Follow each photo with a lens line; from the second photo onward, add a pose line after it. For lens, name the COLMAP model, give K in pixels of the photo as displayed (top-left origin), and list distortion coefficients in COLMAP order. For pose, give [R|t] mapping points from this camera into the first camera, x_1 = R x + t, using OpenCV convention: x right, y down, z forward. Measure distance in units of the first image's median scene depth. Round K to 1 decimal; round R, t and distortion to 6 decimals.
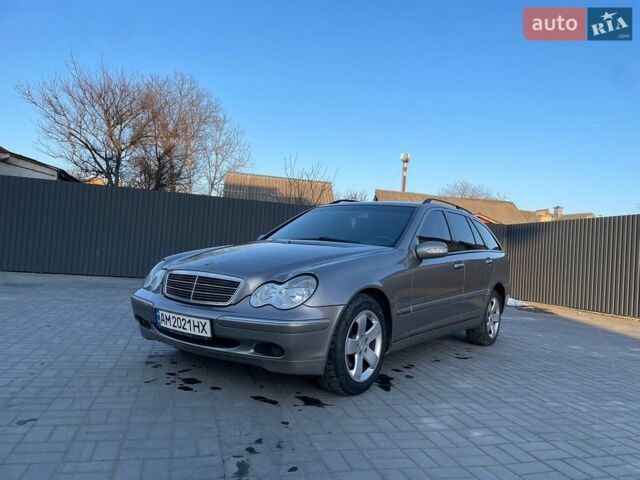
lens RADIAL K [[483.8, 0, 320.0], [0, 483.8, 240.0], [0, 0, 1]] dist [0.093197, -0.117654]
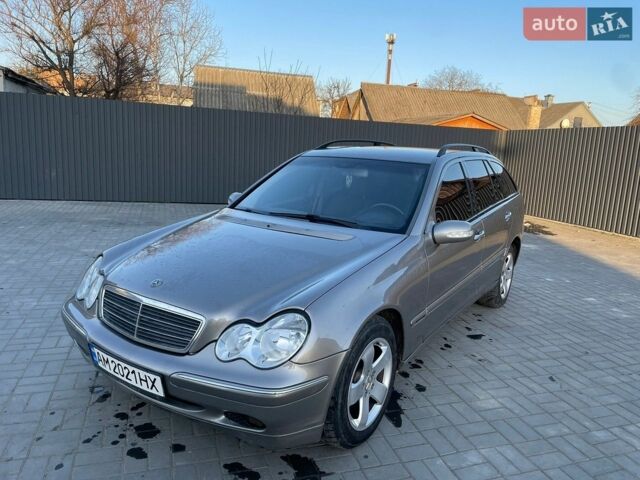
lens RADIAL K [[483.8, 0, 320.0], [0, 483.8, 240.0], [0, 0, 1]] dist [0.093197, -0.117654]
pose [[0.999182, -0.022114, 0.033870, -0.008456], [0.014076, 0.975086, 0.221379, -0.141460], [-0.037922, -0.220721, 0.974599, 0.247614]]
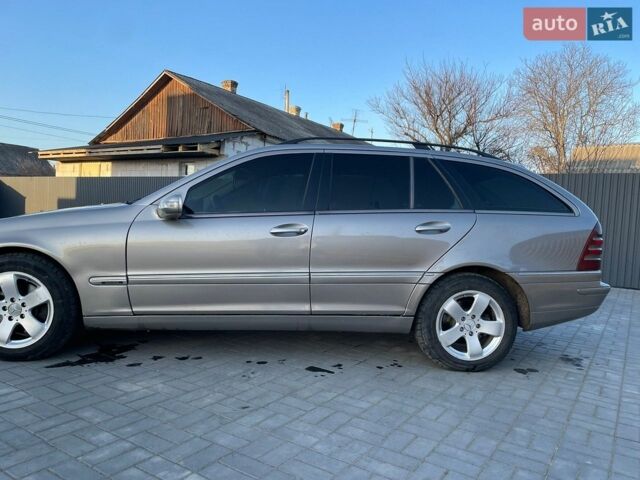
lens RADIAL K [[483.8, 0, 320.0], [0, 483.8, 240.0], [0, 0, 1]] dist [0.093197, -0.117654]
pose [[0.656932, -0.003318, -0.753943, 0.943078], [0.010750, 0.999930, 0.004967, 0.072534], [0.753873, -0.011368, 0.656922, 0.675114]]
